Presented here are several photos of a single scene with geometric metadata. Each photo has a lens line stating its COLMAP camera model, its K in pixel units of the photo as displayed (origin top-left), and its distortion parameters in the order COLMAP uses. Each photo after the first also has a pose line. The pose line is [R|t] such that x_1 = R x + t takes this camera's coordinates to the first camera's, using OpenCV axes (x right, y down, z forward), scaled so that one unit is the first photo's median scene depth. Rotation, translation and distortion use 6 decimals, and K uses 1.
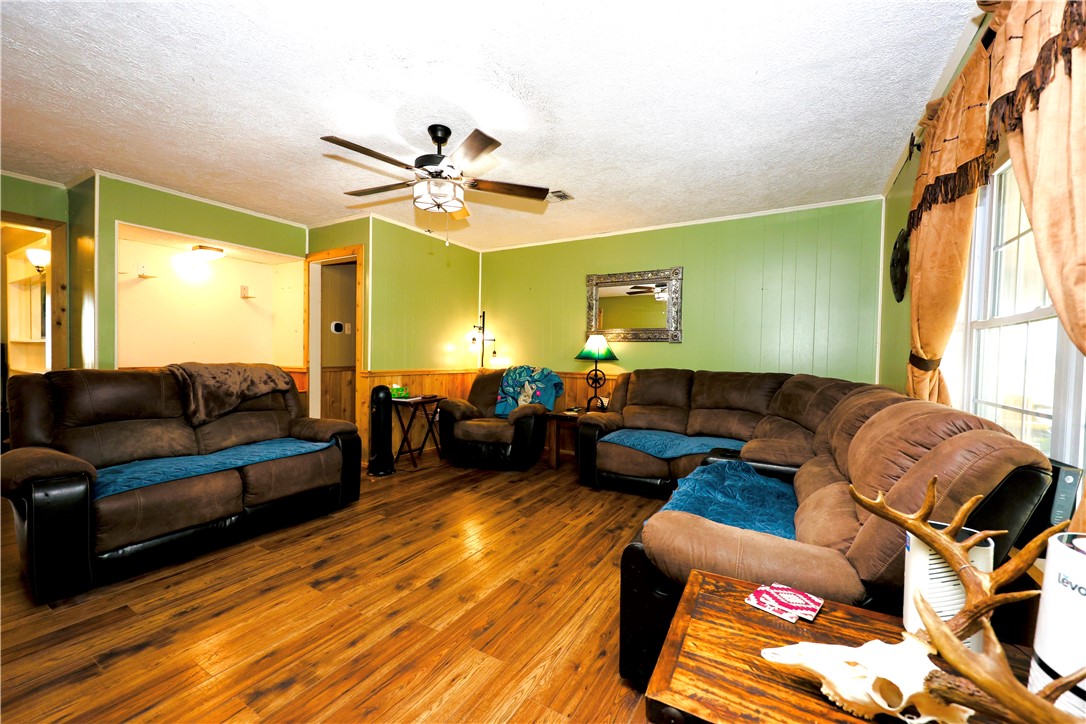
lens RADIAL K [[436.4, 0, 542.8], [0, 436.4, 363.3], [0, 0, 1]] dist [-0.000572, -0.000053]
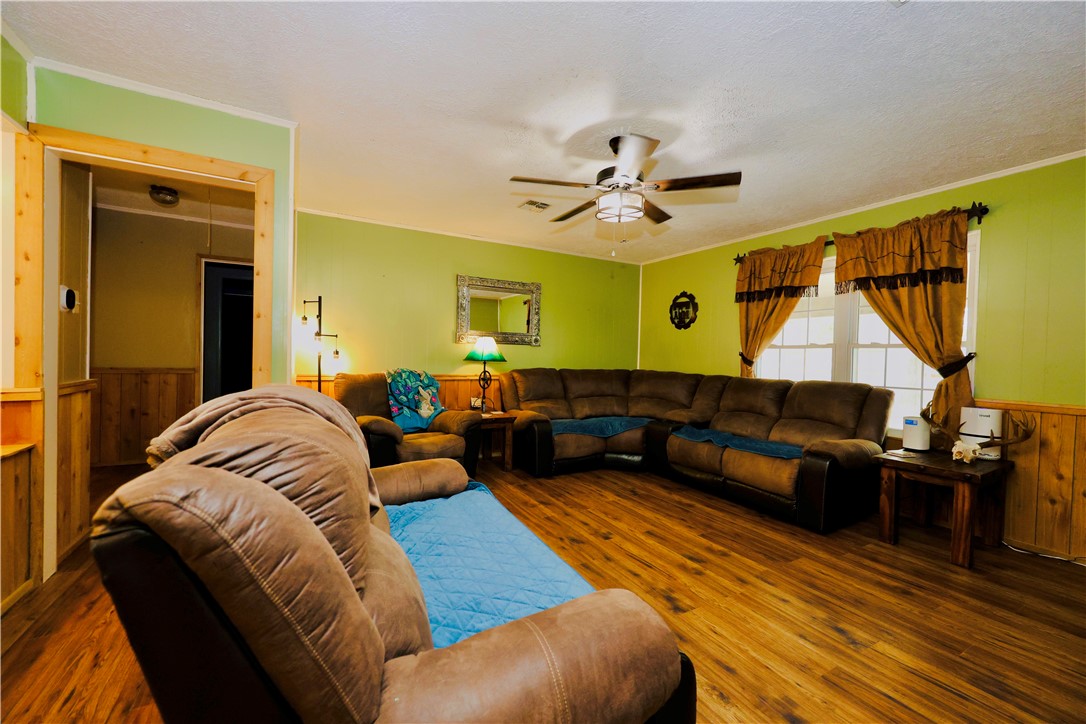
lens RADIAL K [[436.4, 0, 544.9], [0, 436.4, 361.7], [0, 0, 1]] dist [-0.000572, -0.000053]
pose [[0.496983, -0.017975, 0.867574, -0.948983], [0.005269, 0.999830, 0.017697, -0.032732], [-0.867744, -0.004224, 0.496993, 0.503804]]
